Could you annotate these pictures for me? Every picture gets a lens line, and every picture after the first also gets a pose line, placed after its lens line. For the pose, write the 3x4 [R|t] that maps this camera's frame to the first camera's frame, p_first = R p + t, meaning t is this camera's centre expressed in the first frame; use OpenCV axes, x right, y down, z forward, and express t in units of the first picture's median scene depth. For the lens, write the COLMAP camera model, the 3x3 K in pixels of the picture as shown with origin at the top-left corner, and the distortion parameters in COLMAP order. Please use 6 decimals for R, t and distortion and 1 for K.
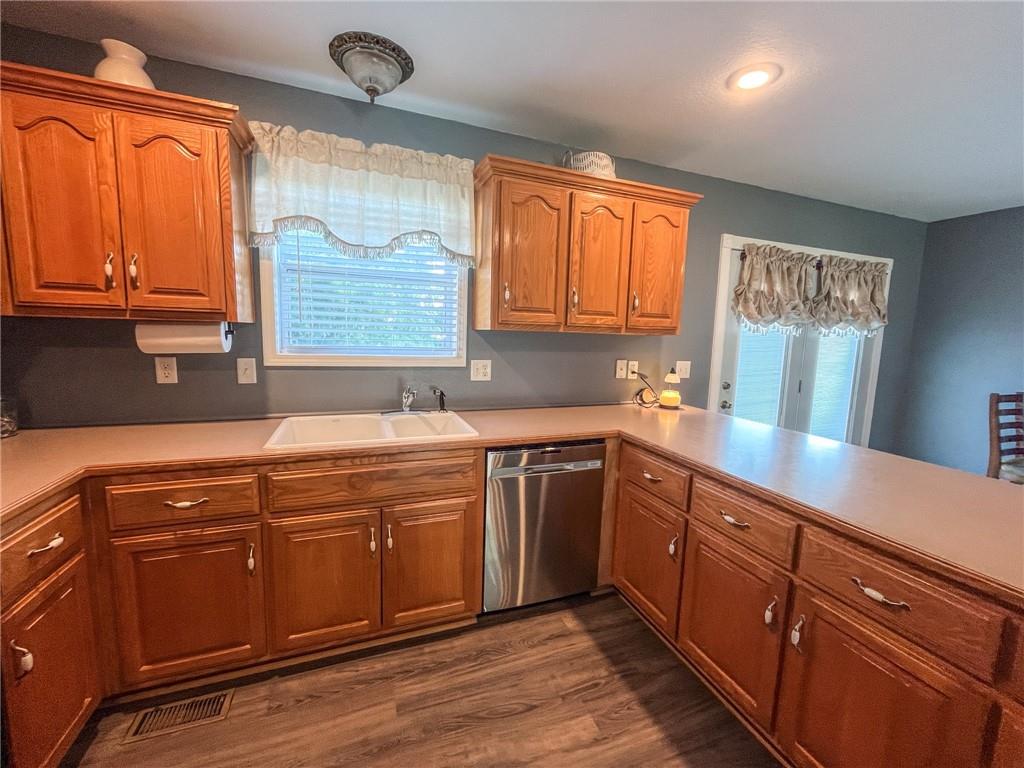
lens RADIAL K [[414.9, 0, 516.4], [0, 414.9, 384.8], [0, 0, 1]] dist [0.001317, 0.000299]
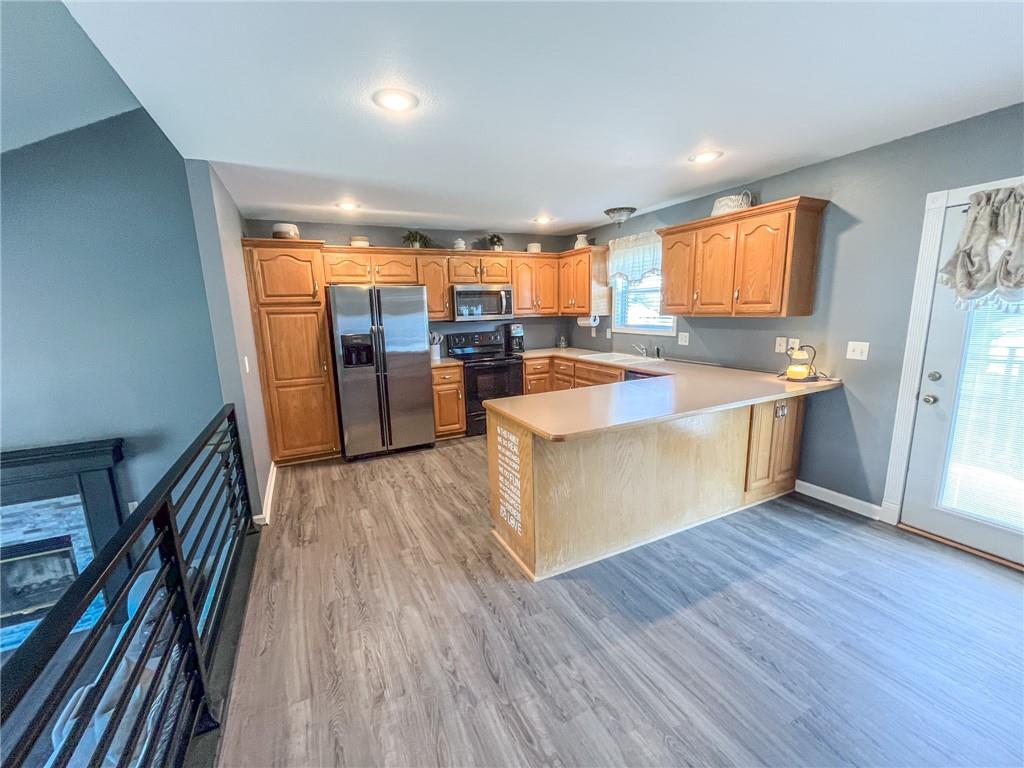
lens RADIAL K [[399.7, 0, 507.4], [0, 399.7, 382.3], [0, 0, 1]] dist [-0.000788, -0.000146]
pose [[0.083851, 0.150537, -0.985042, 1.686061], [-0.094235, 0.985291, 0.142554, -0.026207], [0.992012, 0.080872, 0.096804, 0.130469]]
